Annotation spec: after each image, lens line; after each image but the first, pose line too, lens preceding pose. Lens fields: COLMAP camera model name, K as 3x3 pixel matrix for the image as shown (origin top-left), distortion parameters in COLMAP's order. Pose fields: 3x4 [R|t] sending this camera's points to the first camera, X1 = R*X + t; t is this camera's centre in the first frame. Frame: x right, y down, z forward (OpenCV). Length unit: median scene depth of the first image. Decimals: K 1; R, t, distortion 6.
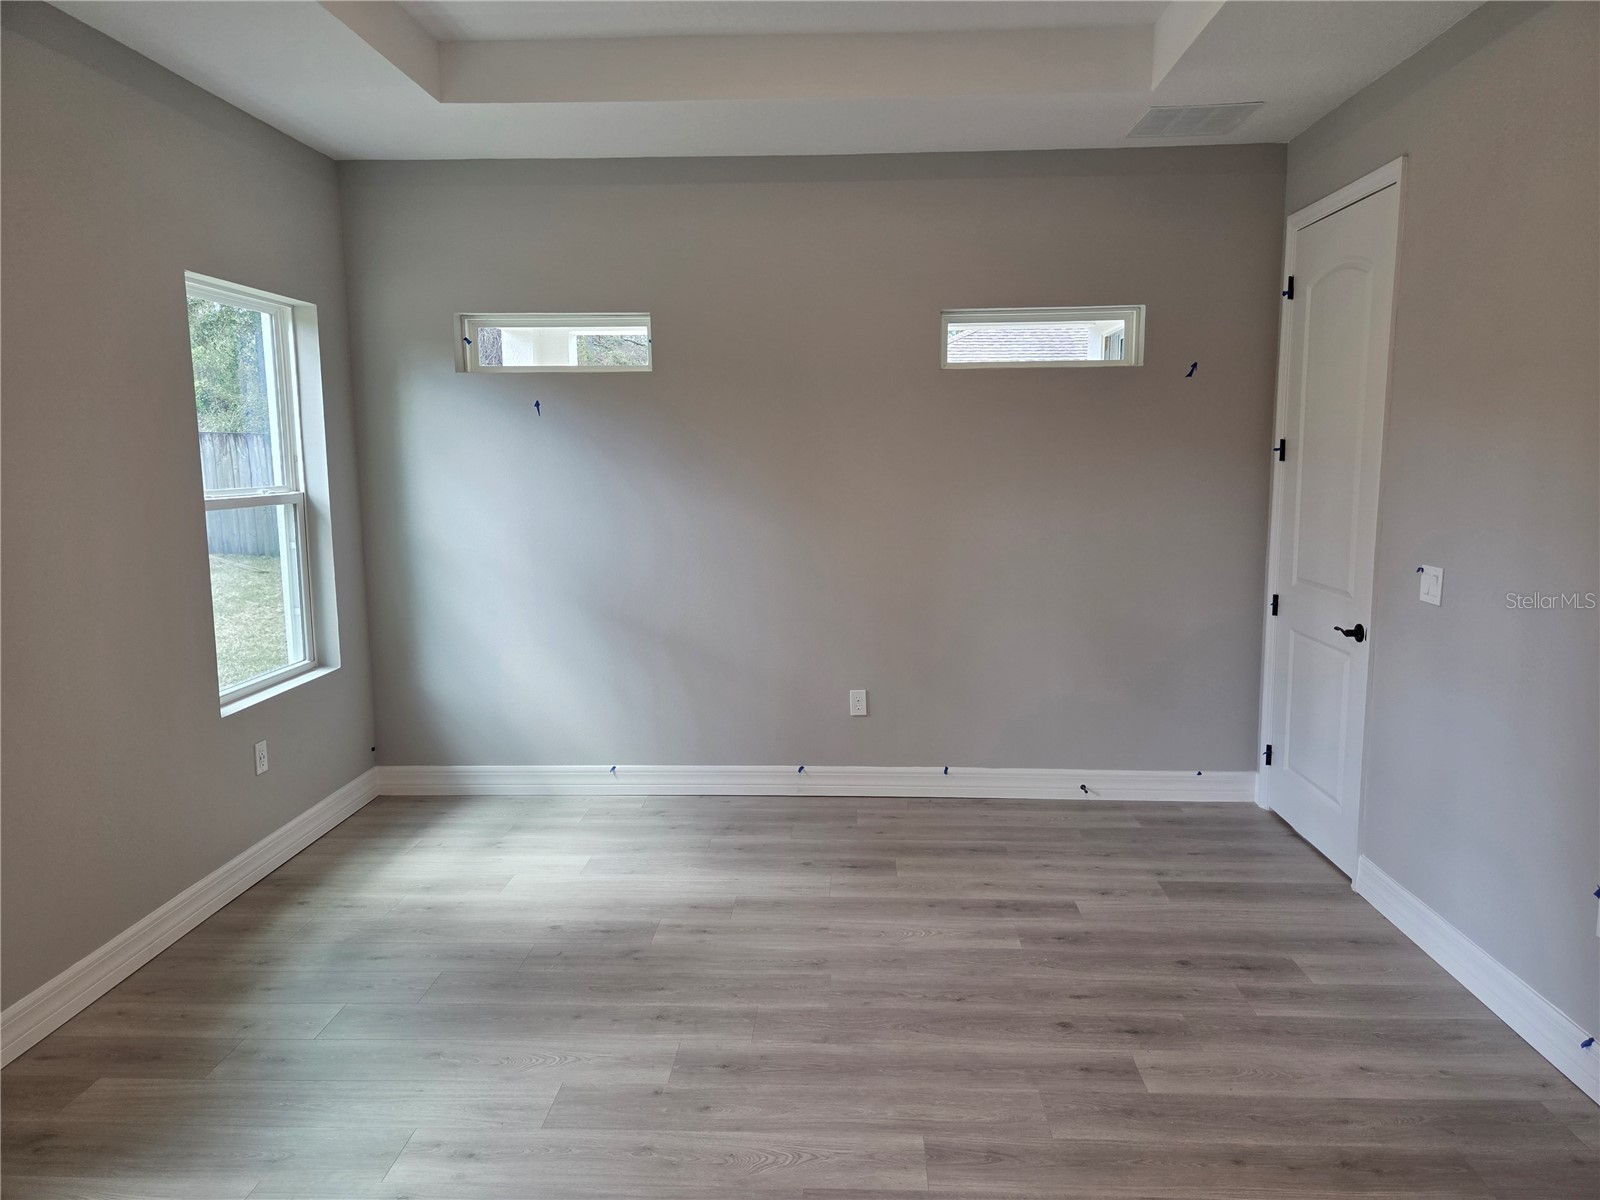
lens RADIAL K [[1088.1, 0, 807.5], [0, 1088.1, 596.3], [0, 0, 1]] dist [0.074690, -0.058676]
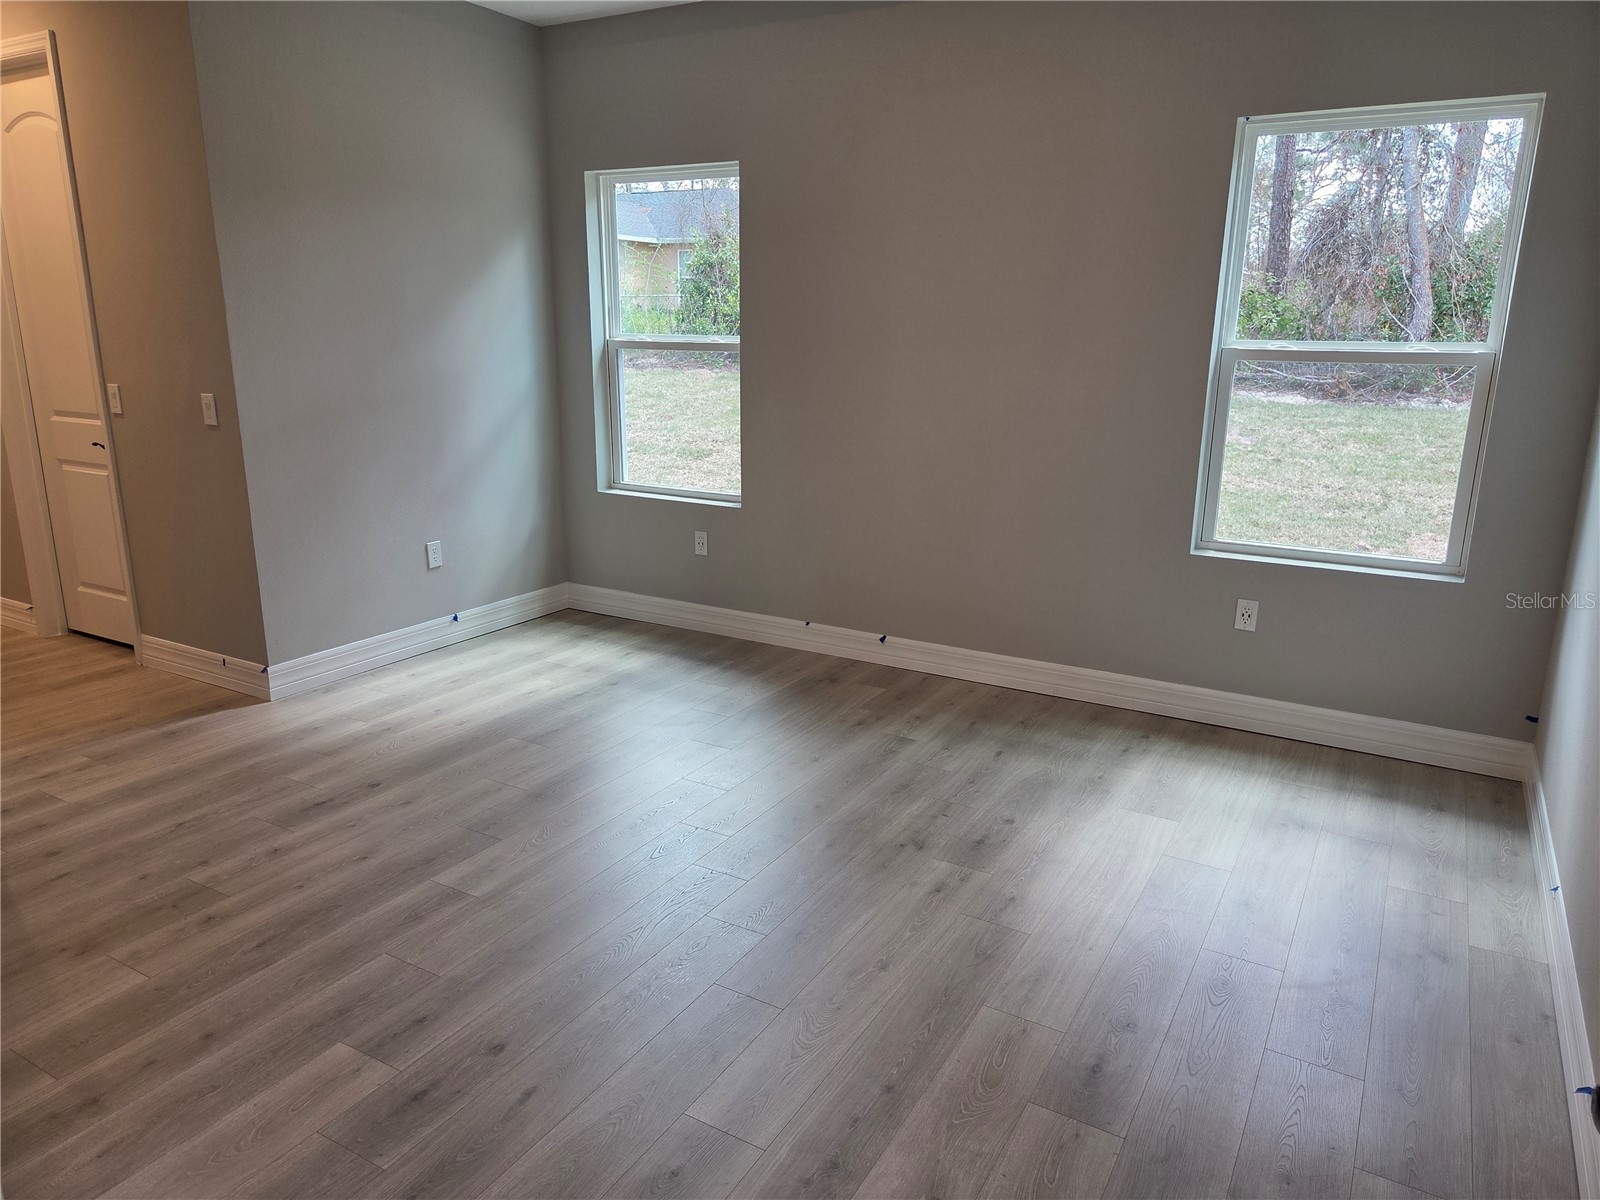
lens RADIAL K [[1088.1, 0, 807.5], [0, 1088.1, 596.3], [0, 0, 1]] dist [0.074690, -0.058676]
pose [[-0.472008, 0.215506, -0.854848, 0.750310], [-0.124484, 0.943654, 0.306629, -0.174746], [0.872761, 0.251146, -0.418585, 1.495743]]
